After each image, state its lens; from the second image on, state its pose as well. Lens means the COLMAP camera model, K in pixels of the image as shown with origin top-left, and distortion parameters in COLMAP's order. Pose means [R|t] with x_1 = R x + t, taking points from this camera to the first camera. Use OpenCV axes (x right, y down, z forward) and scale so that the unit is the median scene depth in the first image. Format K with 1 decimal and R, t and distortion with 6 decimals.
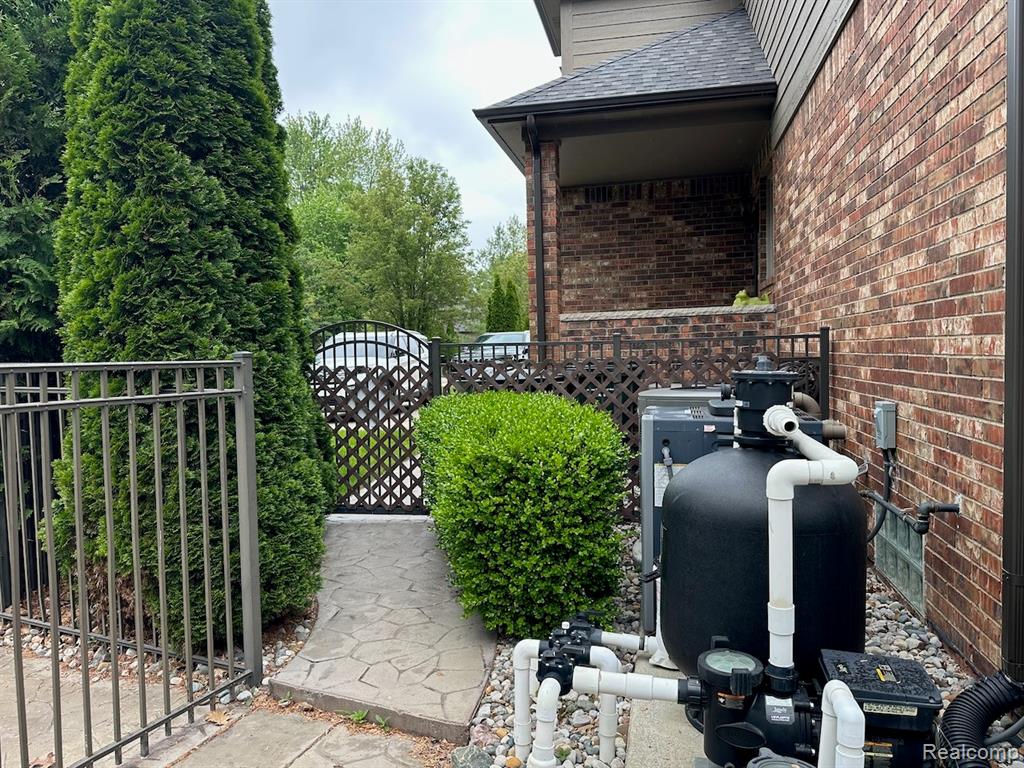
lens RADIAL K [[755.0, 0, 516.6], [0, 755.0, 382.2], [0, 0, 1]] dist [0.081040, -0.009358]
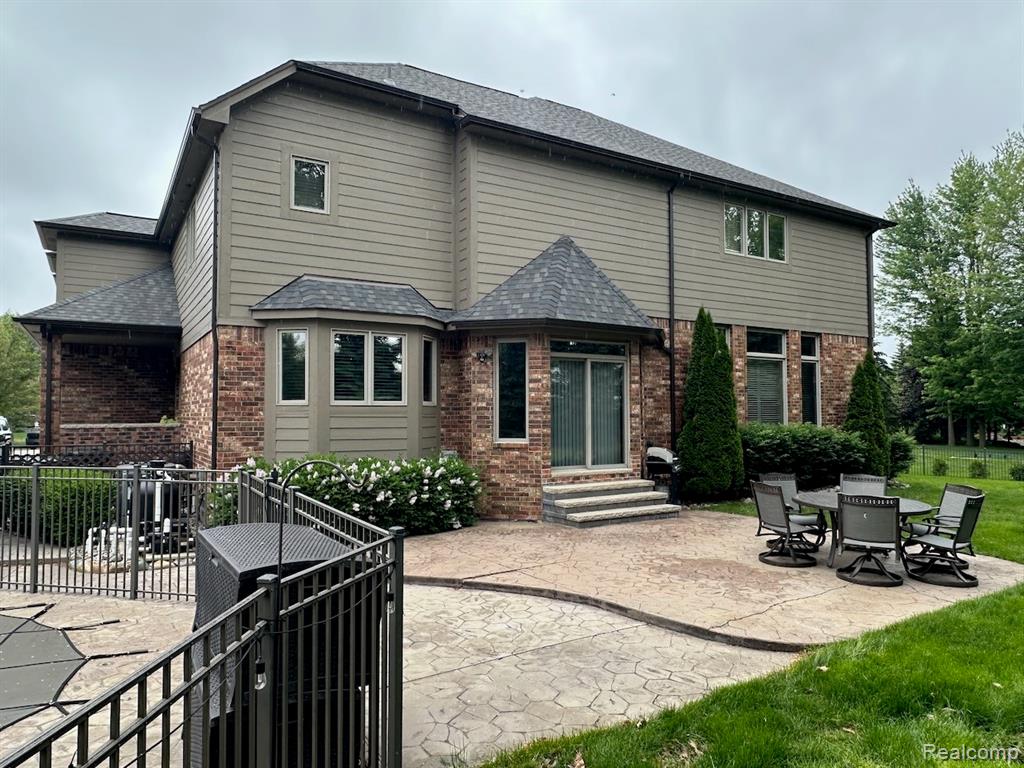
lens RADIAL K [[675.3, 0, 522.7], [0, 675.3, 391.3], [0, 0, 1]] dist [0.000975, -0.000166]
pose [[0.731593, 0.047793, 0.680064, -0.213065], [0.010433, 0.996638, -0.081264, -0.020267], [-0.681661, 0.066547, 0.728635, -0.873230]]
